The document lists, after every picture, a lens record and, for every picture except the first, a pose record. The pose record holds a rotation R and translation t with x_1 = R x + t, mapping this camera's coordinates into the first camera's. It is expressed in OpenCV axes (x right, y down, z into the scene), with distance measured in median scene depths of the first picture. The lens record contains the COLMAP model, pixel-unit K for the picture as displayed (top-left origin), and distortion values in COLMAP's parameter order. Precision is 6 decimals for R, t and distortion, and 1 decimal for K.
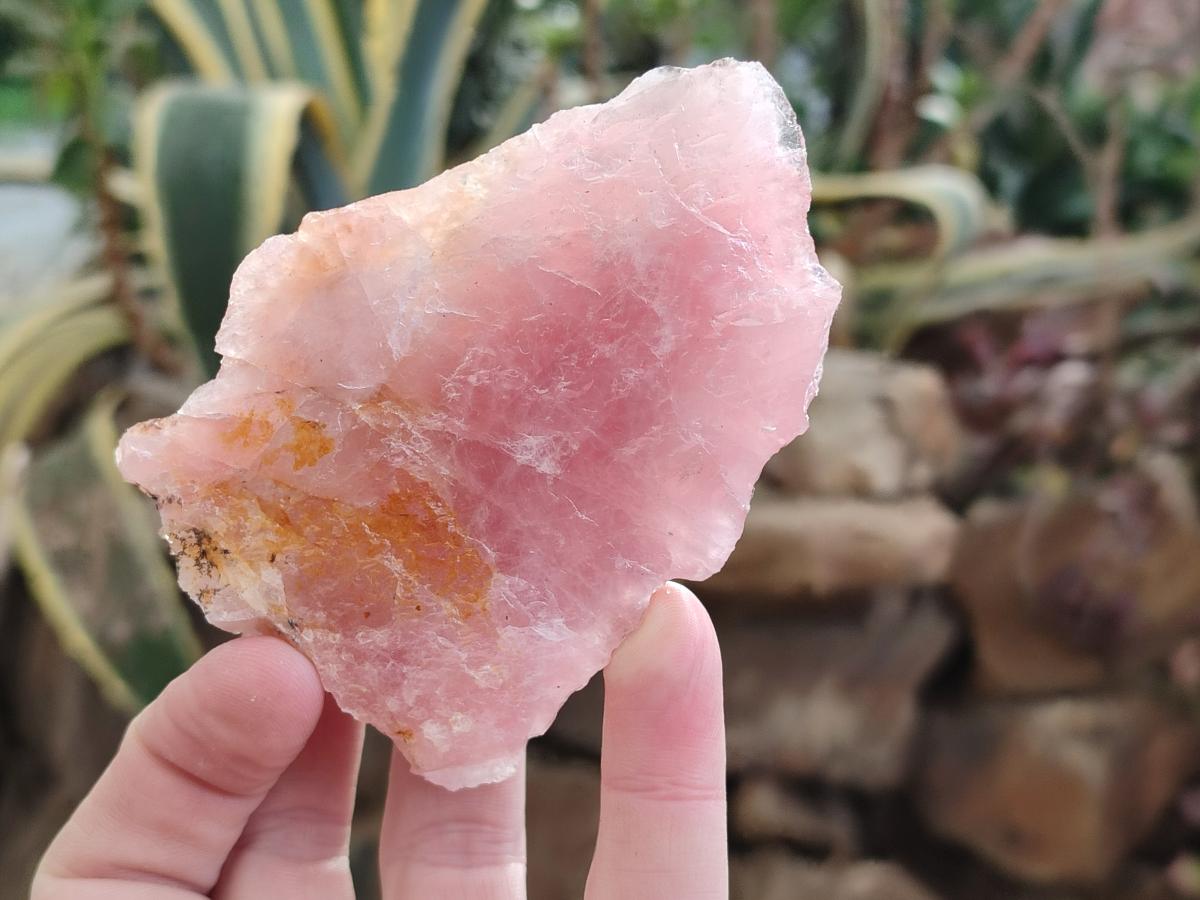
lens RADIAL K [[1789.6, 0, 600.0], [0, 1789.6, 450.0], [0, 0, 1]] dist [0.129028, -0.897262]
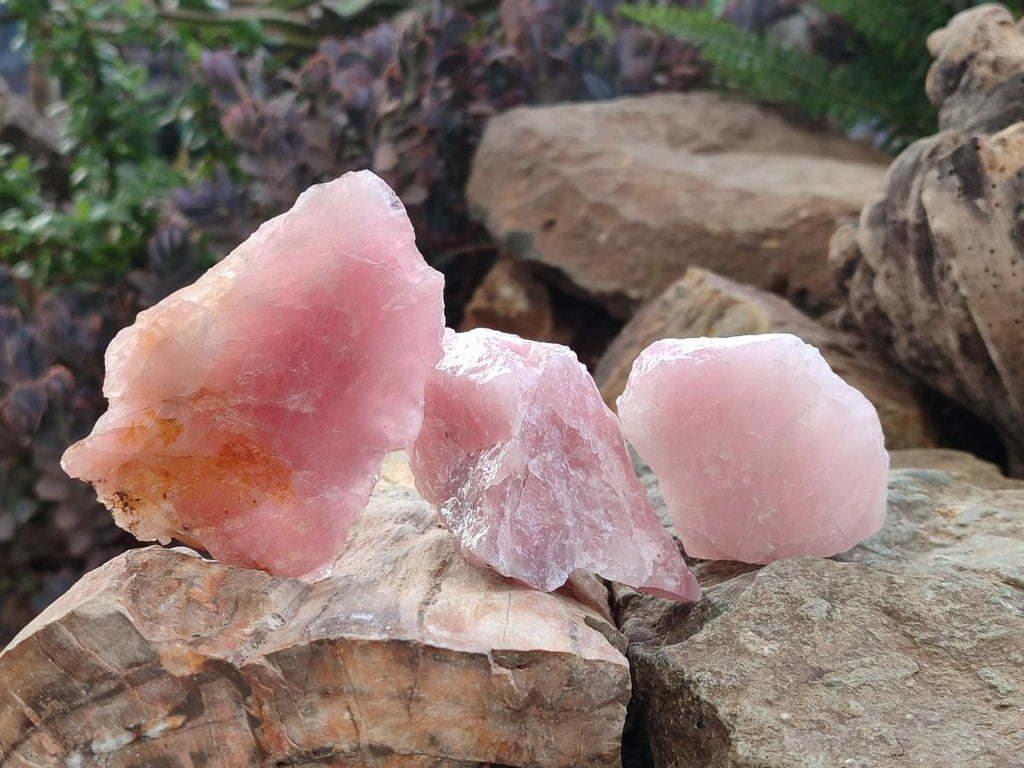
lens RADIAL K [[1527.1, 0, 512.0], [0, 1527.1, 384.0], [0, 0, 1]] dist [0.129028, -0.897262]
pose [[0.964378, -0.247278, 0.093957, 0.029078], [0.230302, 0.959597, 0.161662, -0.210175], [-0.130136, -0.134265, 0.982363, -0.494484]]
